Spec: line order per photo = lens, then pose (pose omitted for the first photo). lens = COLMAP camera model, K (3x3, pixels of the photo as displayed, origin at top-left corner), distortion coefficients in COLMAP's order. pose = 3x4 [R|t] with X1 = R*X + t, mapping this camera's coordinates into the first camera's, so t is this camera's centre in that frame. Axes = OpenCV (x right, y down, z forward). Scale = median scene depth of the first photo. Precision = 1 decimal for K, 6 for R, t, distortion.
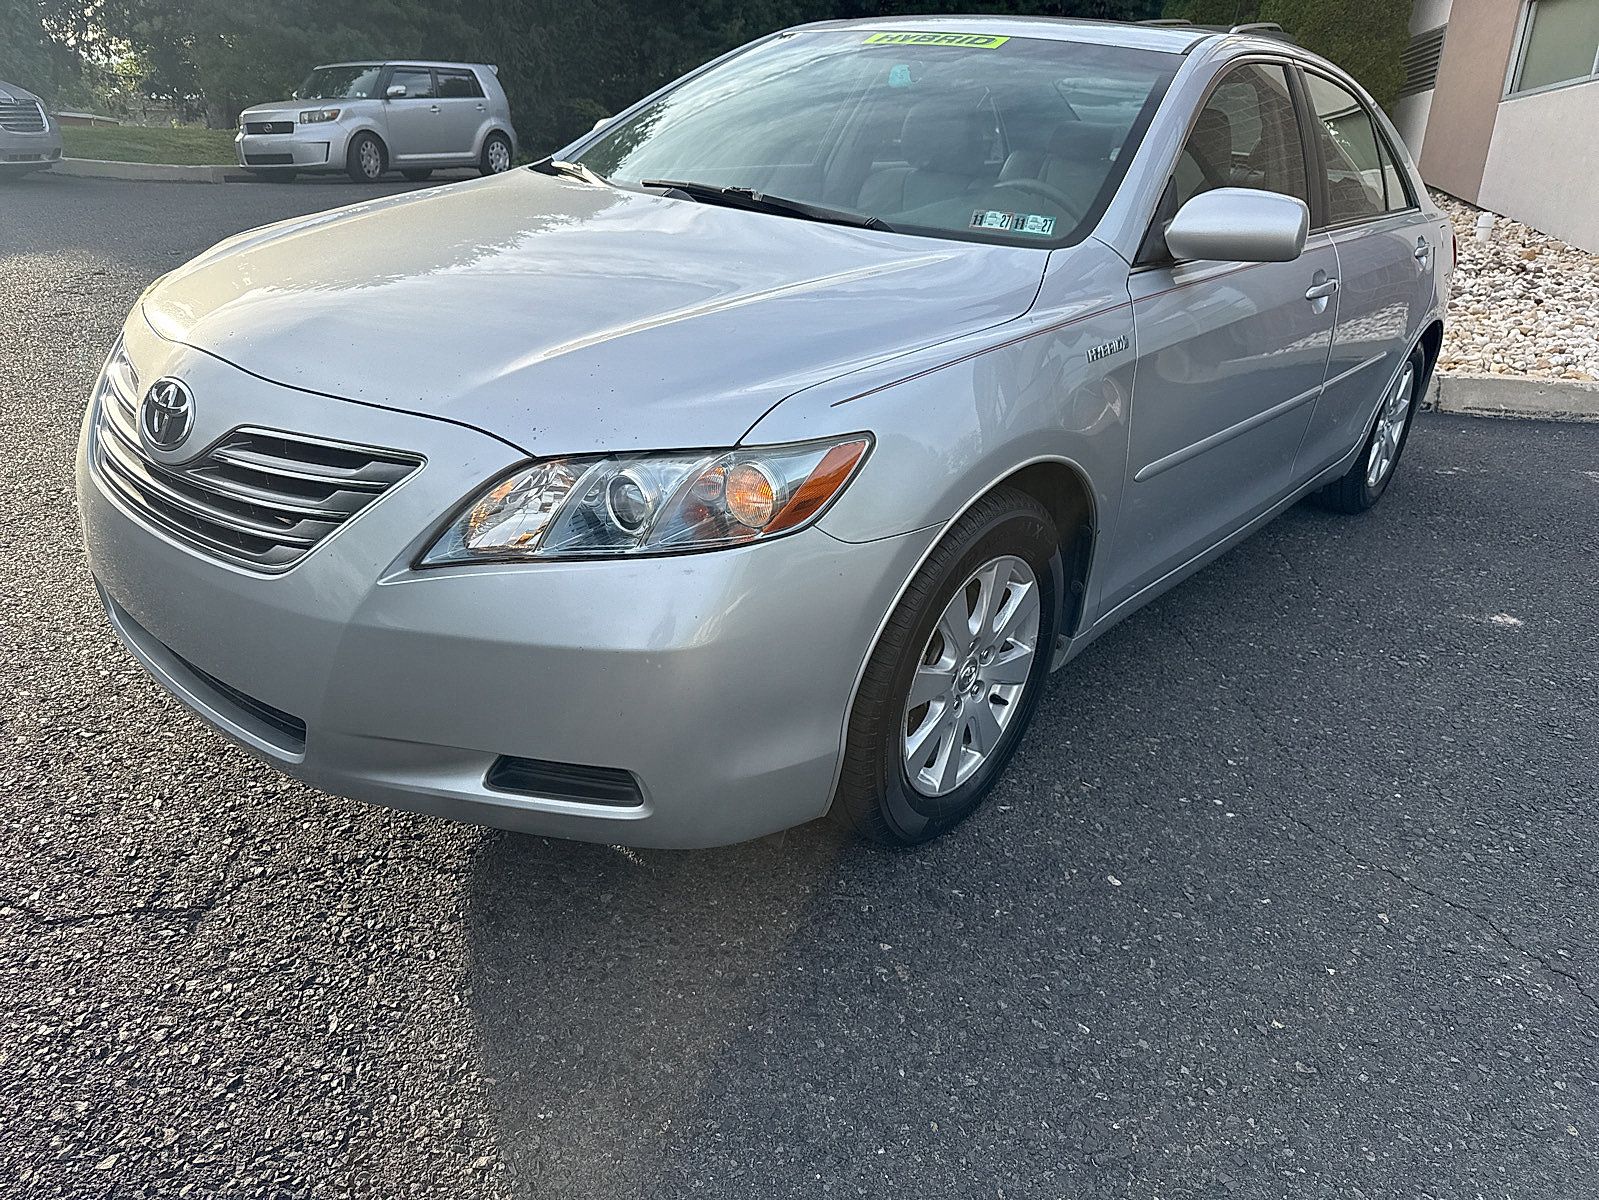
lens RADIAL K [[1185.8, 0, 801.8], [0, 1185.8, 568.7], [0, 0, 1]] dist [0.030233, -0.034532]
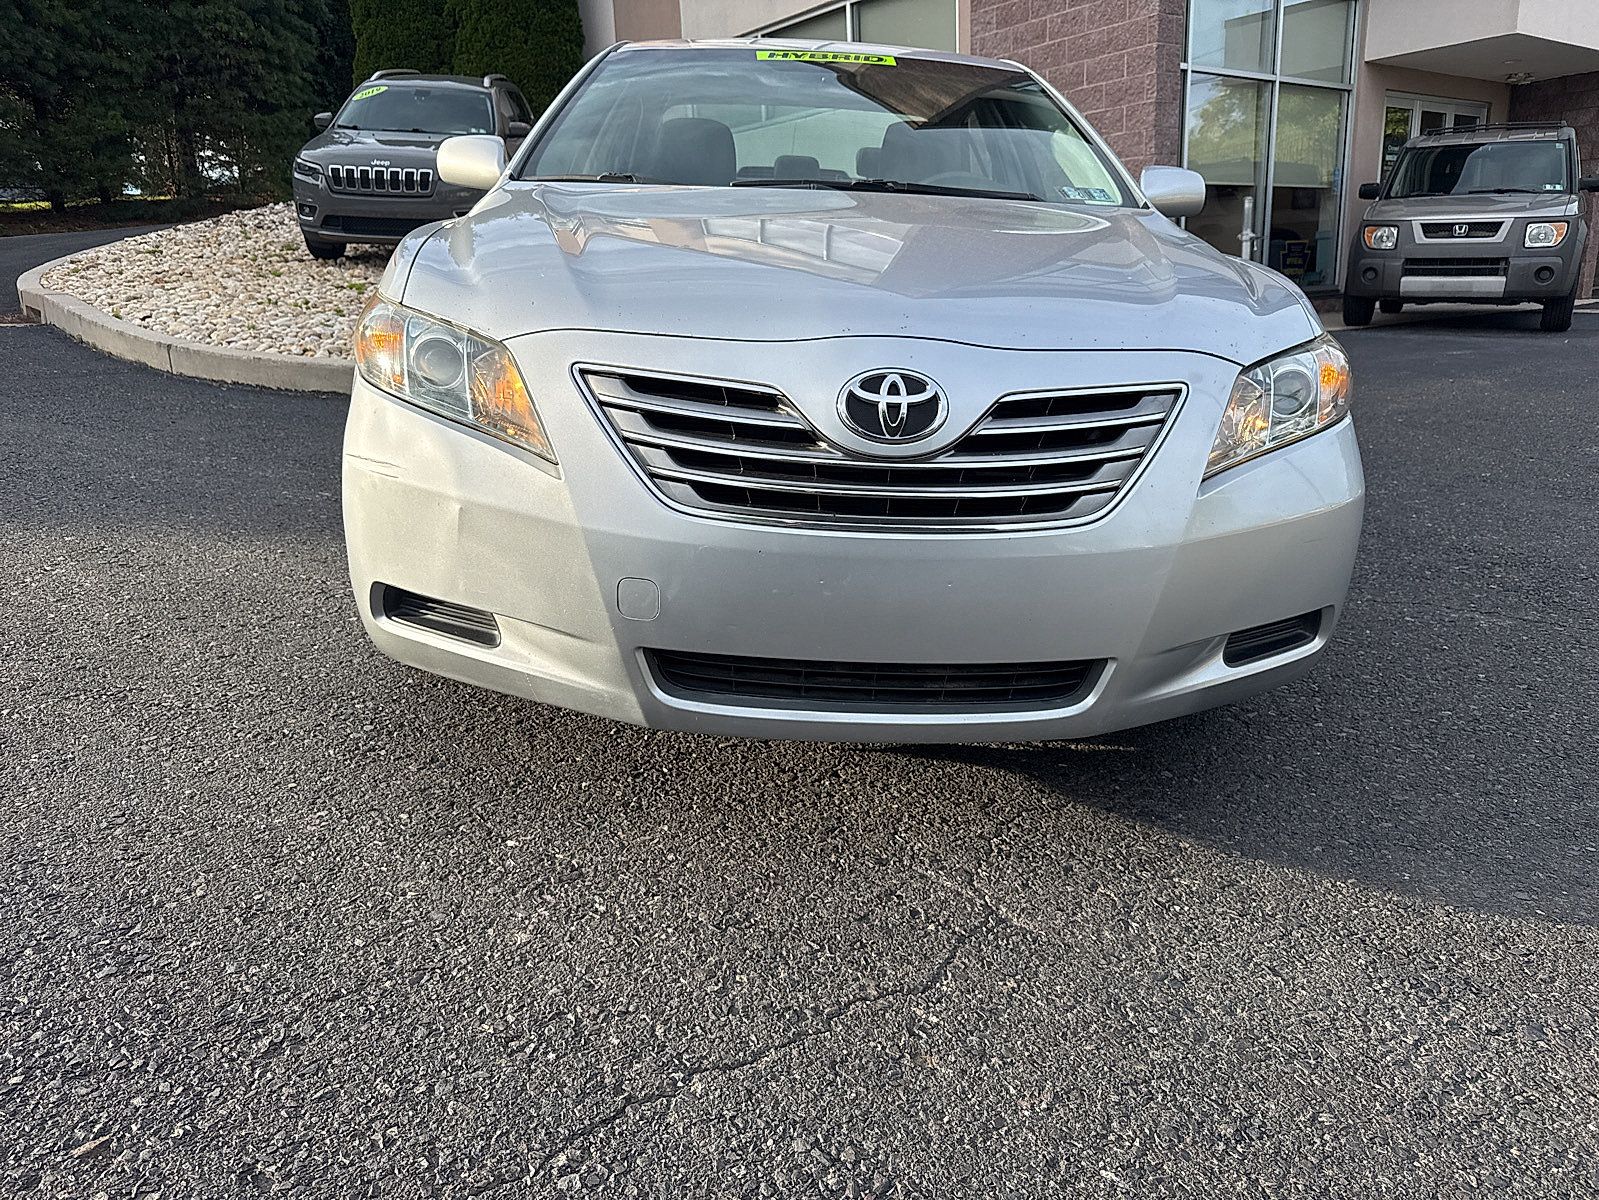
lens RADIAL K [[1164.6, 0, 805.2], [0, 1164.6, 577.3], [0, 0, 1]] dist [0.026727, -0.029397]
pose [[0.730698, -0.249786, 0.635364, -1.024865], [0.271490, 0.960225, 0.065276, -0.068091], [-0.626397, 0.124798, 0.769449, 0.309151]]
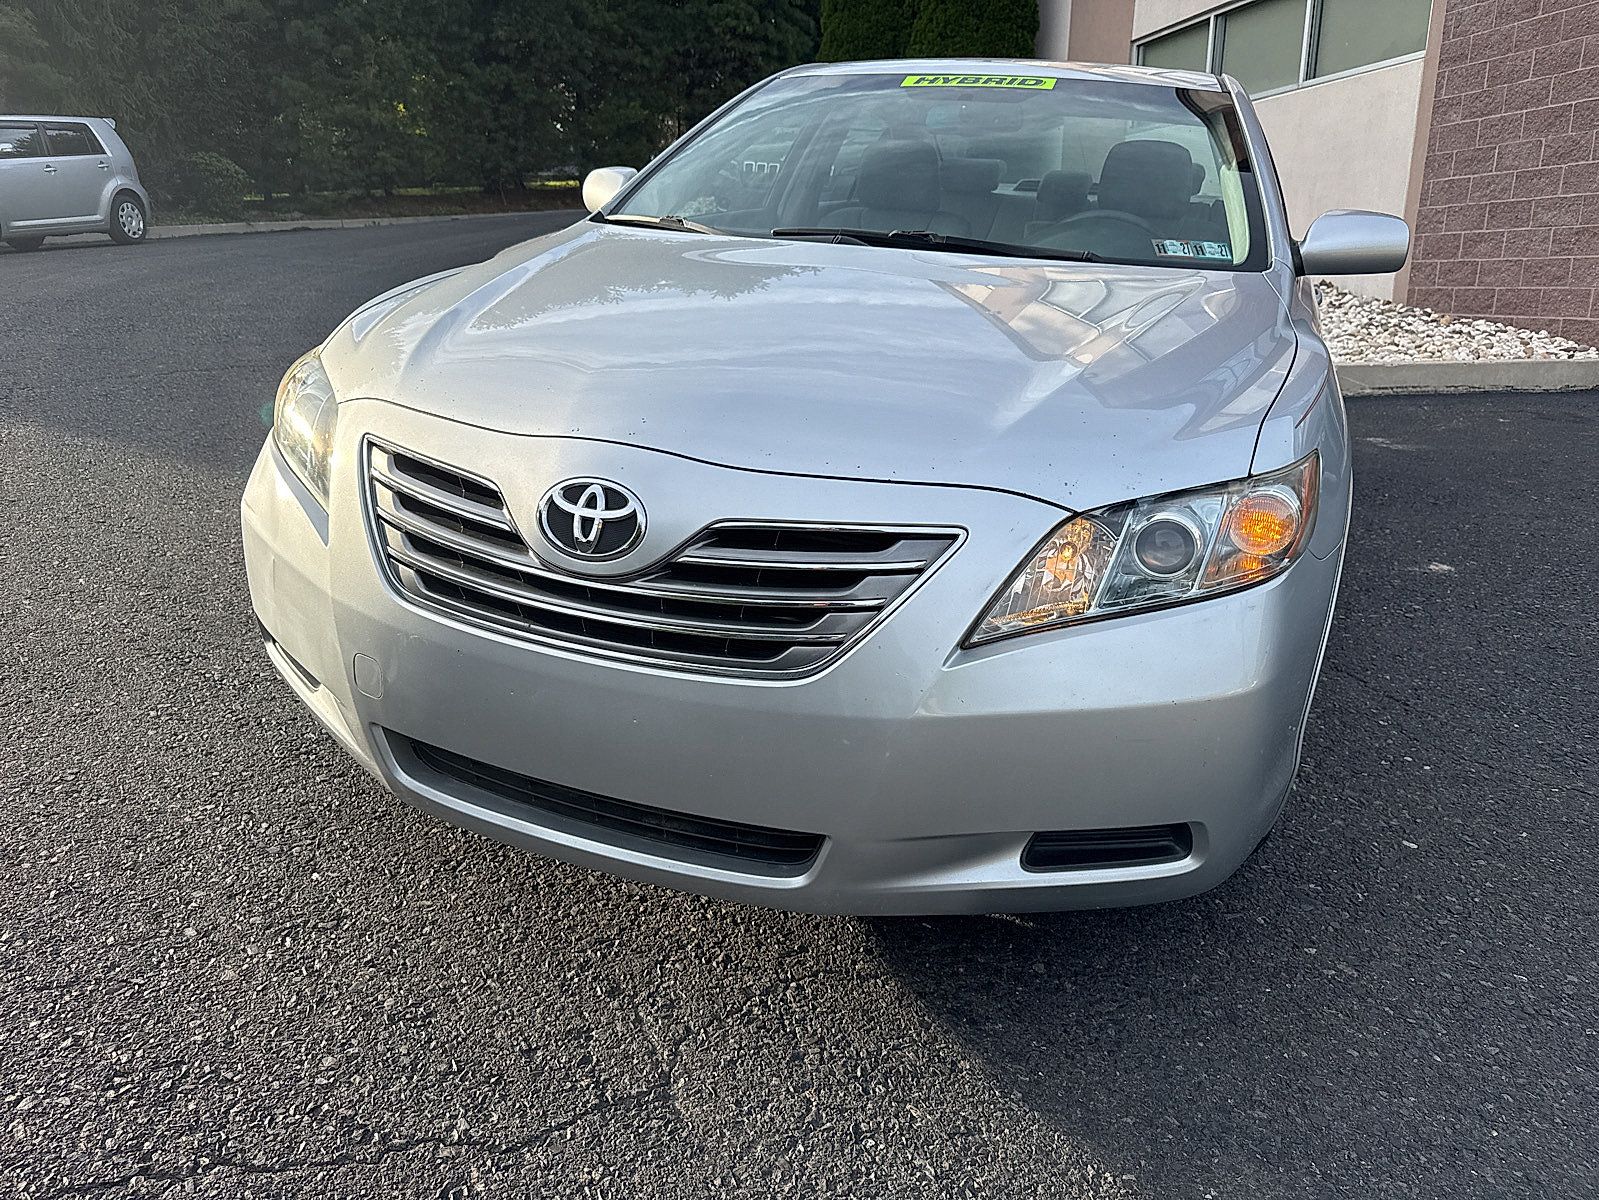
lens RADIAL K [[1164.6, 0, 805.2], [0, 1164.6, 577.3], [0, 0, 1]] dist [0.026727, -0.029397]
pose [[0.944072, -0.135103, 0.300792, -0.553374], [0.141285, 0.989968, 0.001213, -0.058329], [-0.297938, 0.041352, 0.953689, 0.136842]]
